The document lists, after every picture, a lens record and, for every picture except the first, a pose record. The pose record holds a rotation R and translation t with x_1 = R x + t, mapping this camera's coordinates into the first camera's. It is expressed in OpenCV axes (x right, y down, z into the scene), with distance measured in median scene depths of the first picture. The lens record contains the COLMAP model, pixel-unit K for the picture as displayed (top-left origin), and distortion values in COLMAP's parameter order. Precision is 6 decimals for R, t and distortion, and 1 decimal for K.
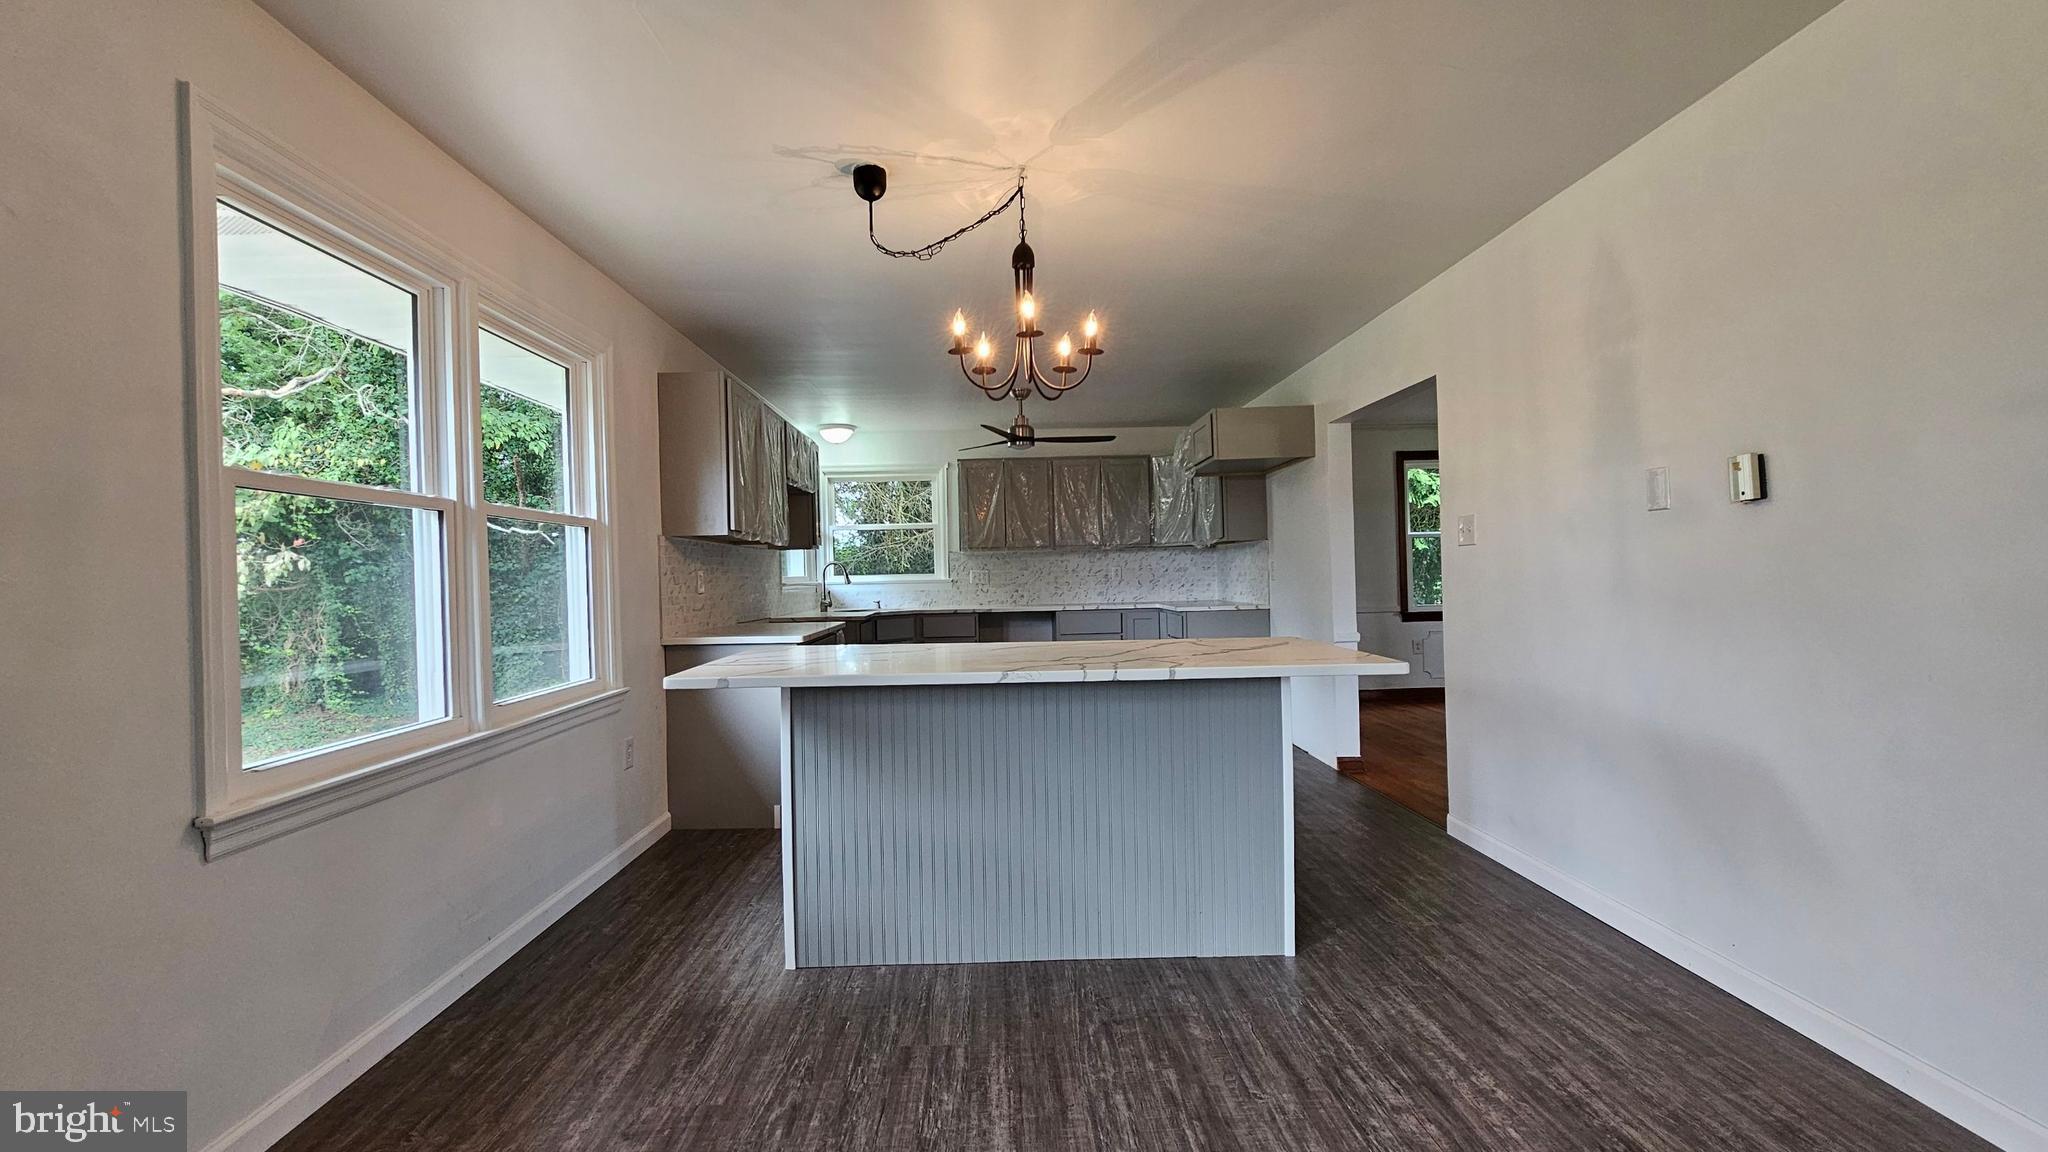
lens RADIAL K [[843.8, 0, 1025.0], [0, 843.8, 574.9], [0, 0, 1]] dist [0.004653, -0.000343]
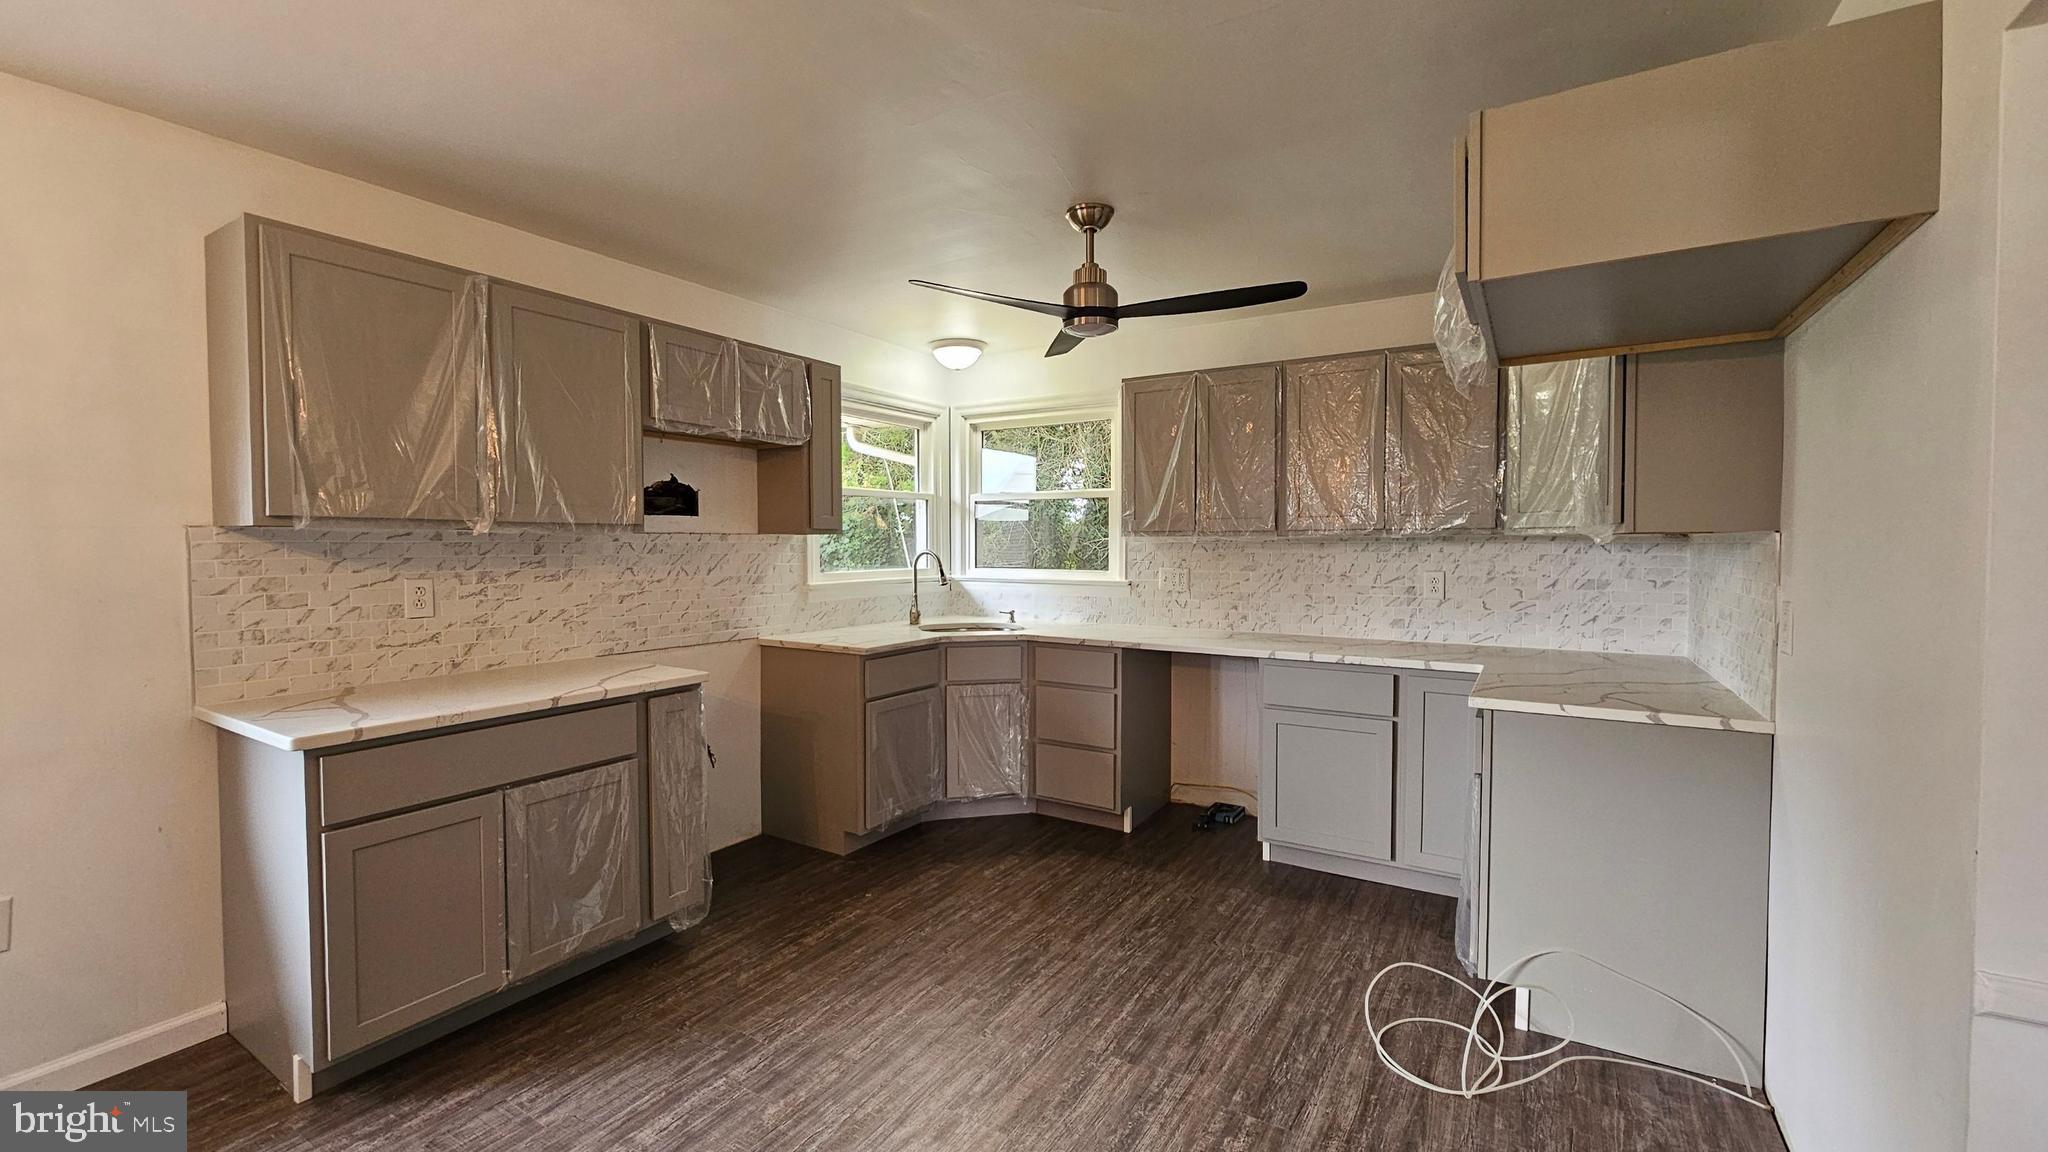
lens RADIAL K [[843.8, 0, 1038.3], [0, 843.8, 559.7], [0, 0, 1]] dist [0.004653, -0.000343]
pose [[0.832940, 0.037869, -0.552066, 0.224278], [-0.025887, 0.999230, 0.029485, -0.030898], [0.552758, -0.010268, 0.833279, 0.535355]]
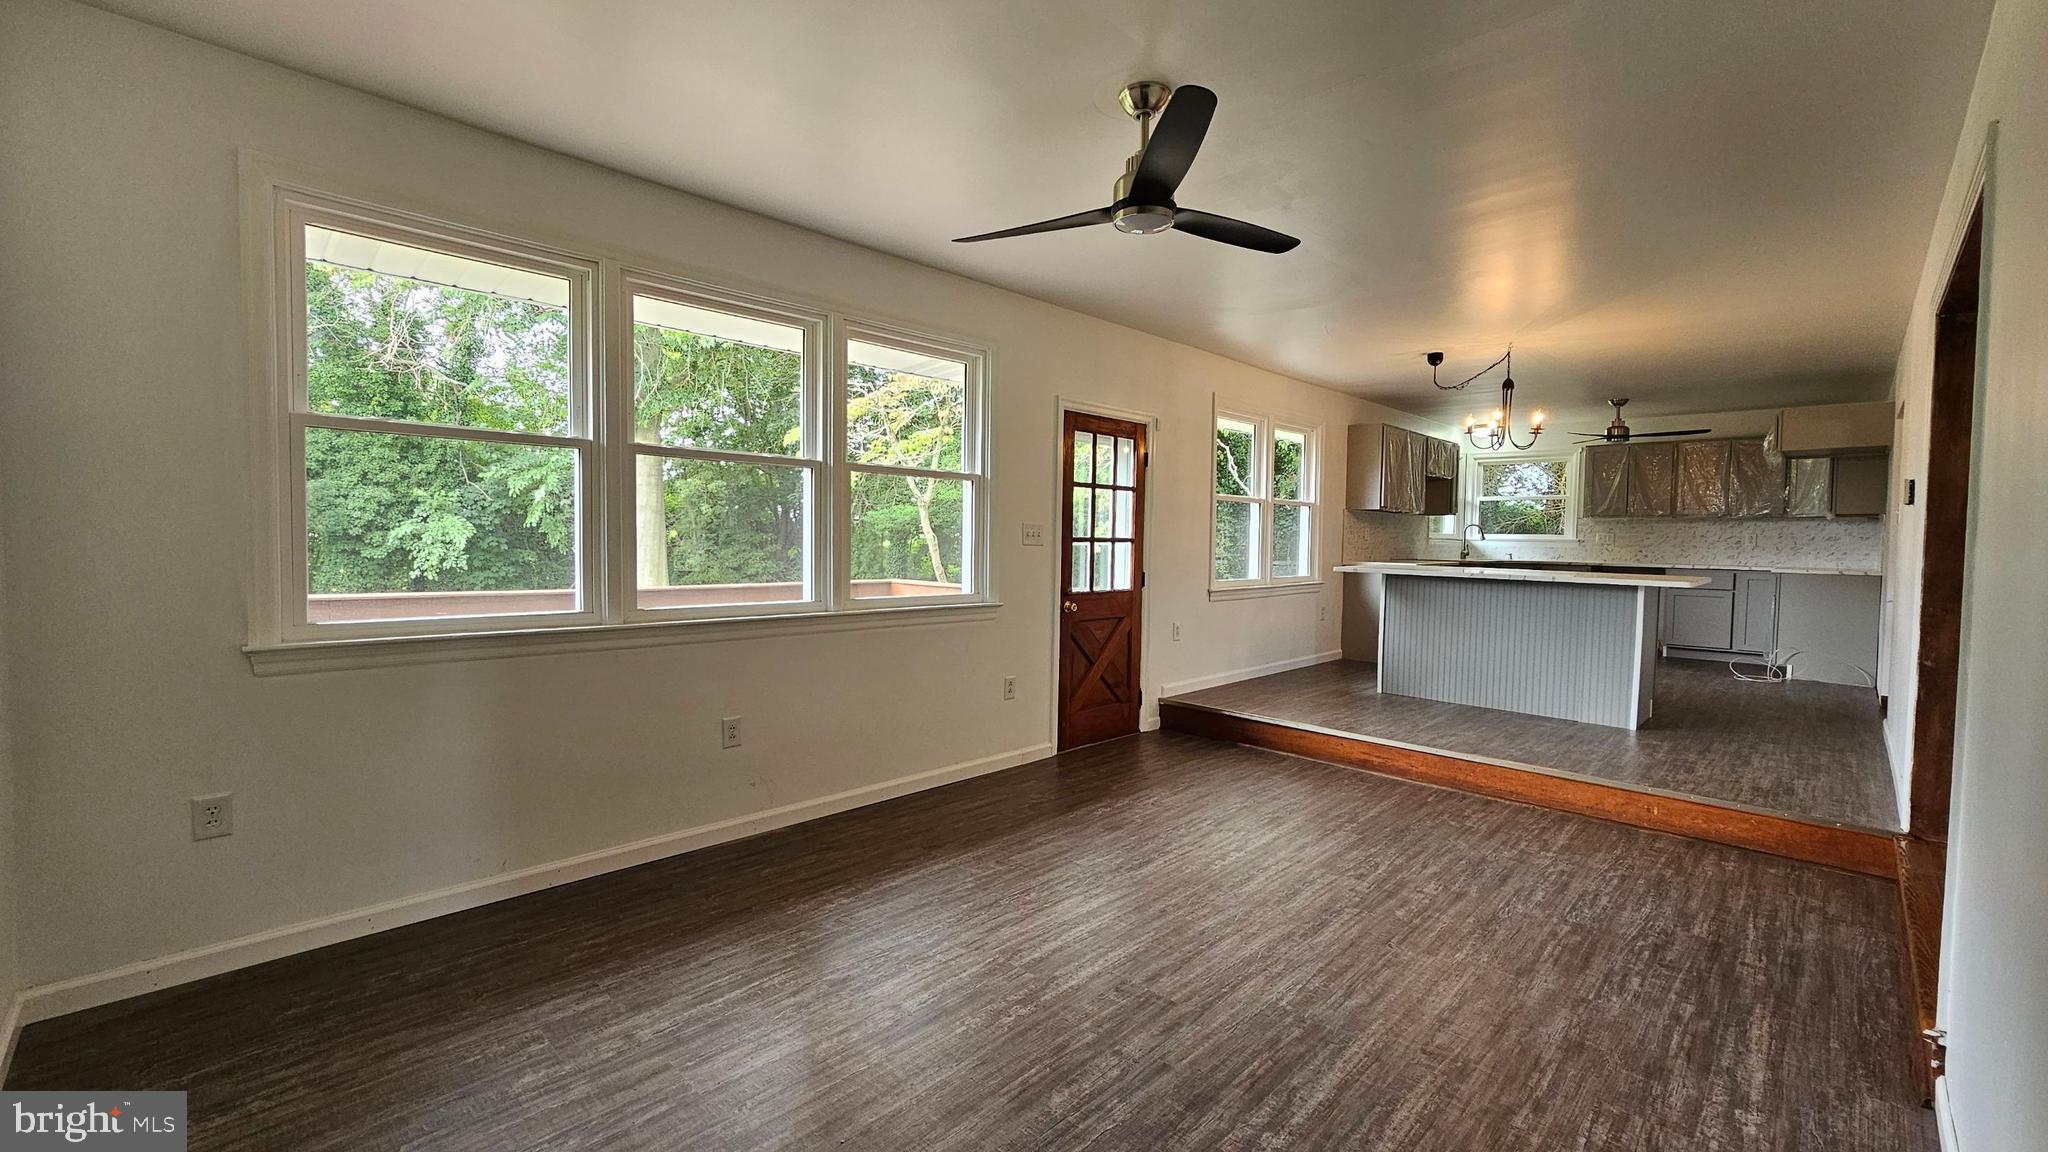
lens RADIAL K [[843.8, 0, 1026.7], [0, 843.8, 575.1], [0, 0, 1]] dist [0.004653, -0.000343]
pose [[0.691086, 0.071413, -0.719235, 0.305533], [-0.031344, 0.997132, 0.068888, -0.003581], [0.722092, -0.025064, 0.691343, -0.571706]]
